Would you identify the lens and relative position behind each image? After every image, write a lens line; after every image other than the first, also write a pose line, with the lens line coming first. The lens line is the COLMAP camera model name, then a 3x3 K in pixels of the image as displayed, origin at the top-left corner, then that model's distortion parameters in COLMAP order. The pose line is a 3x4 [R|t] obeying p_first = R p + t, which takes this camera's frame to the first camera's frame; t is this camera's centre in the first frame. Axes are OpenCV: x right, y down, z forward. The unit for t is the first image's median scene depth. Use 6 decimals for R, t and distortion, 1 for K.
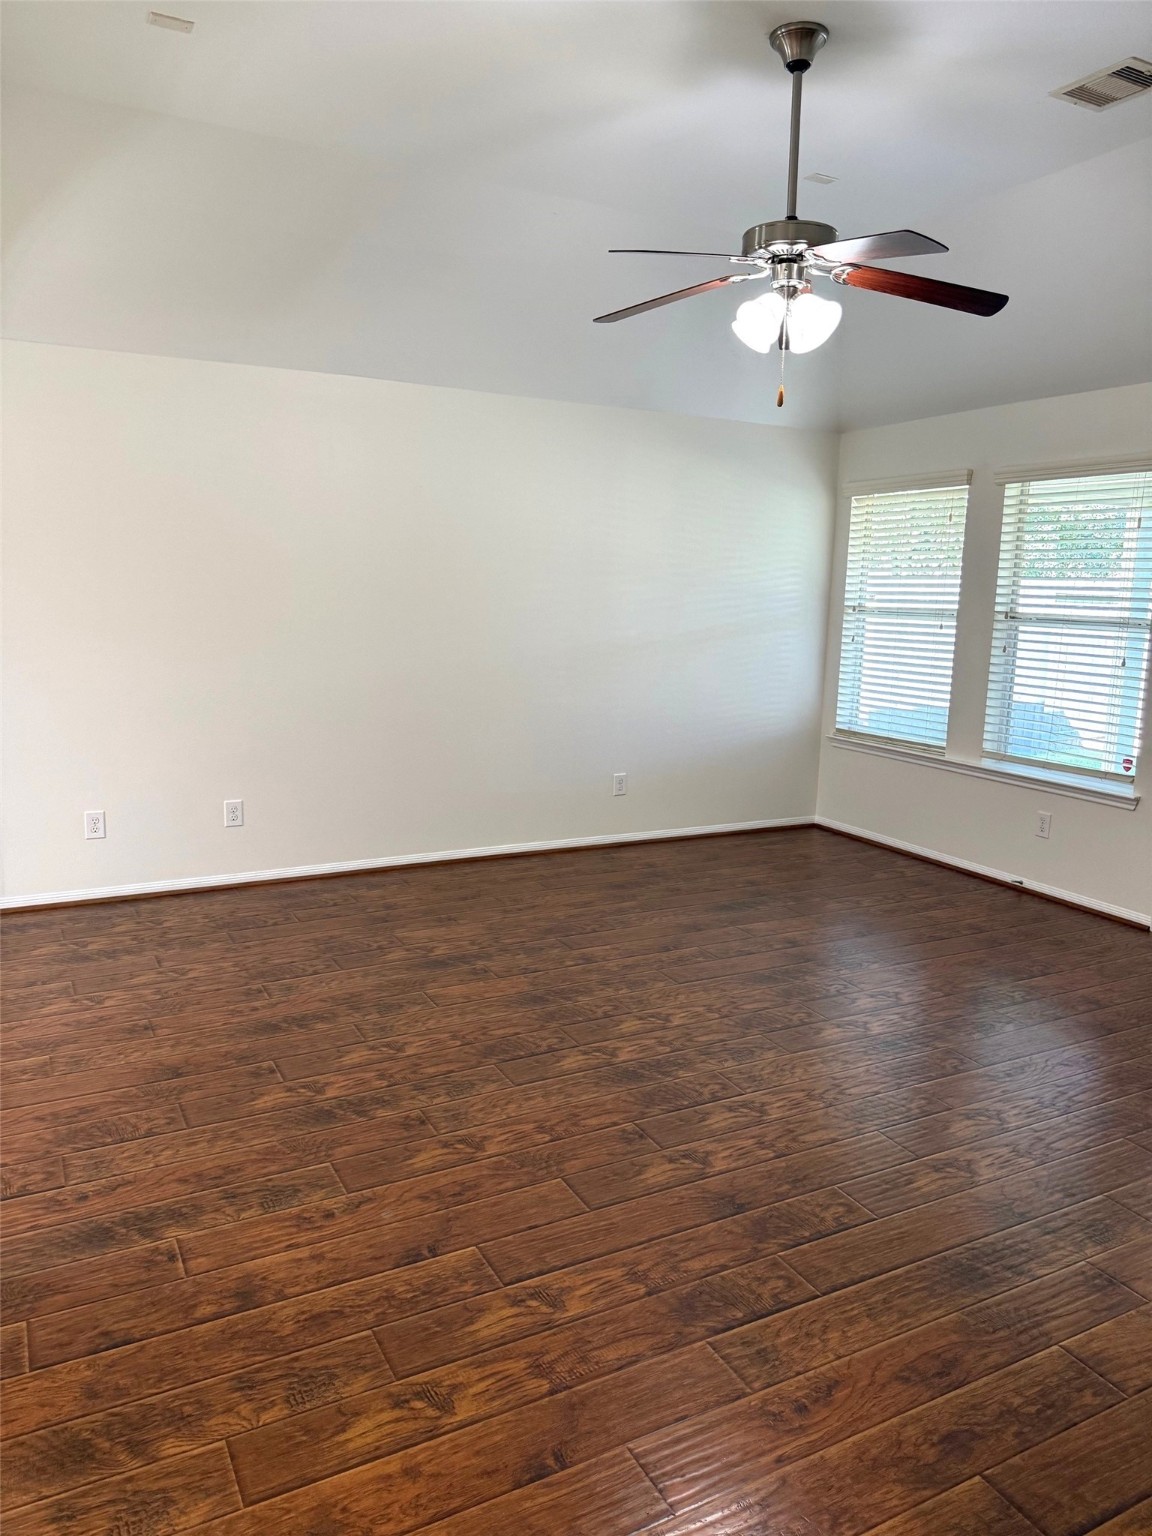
lens RADIAL K [[1052.9, 0, 576.0], [0, 1052.9, 768.0], [0, 0, 1]] dist [0.036250, -0.051213]
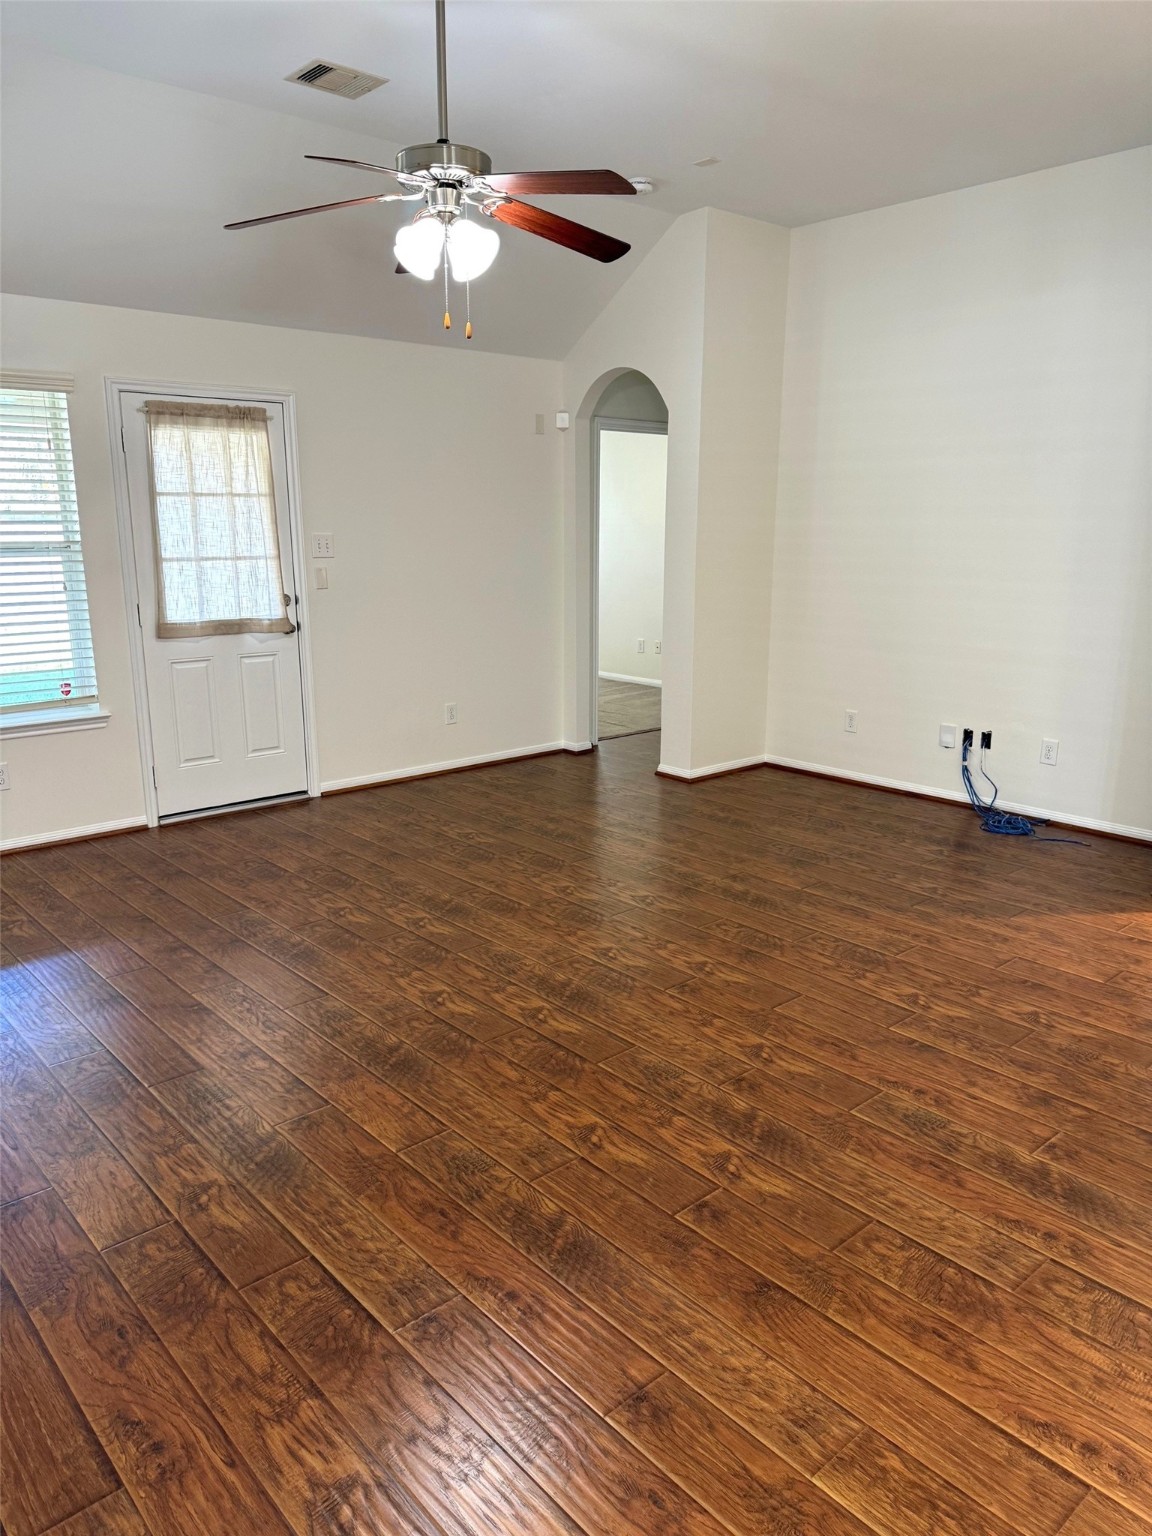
lens RADIAL K [[1074.2, 0, 555.2], [0, 1074.2, 776.1], [0, 0, 1]] dist [0.096418, -0.122189]
pose [[-0.207850, -0.256105, 0.944038, -1.031674], [0.167339, 0.941578, 0.292281, -0.268183], [-0.963741, 0.218725, -0.152851, 1.307622]]
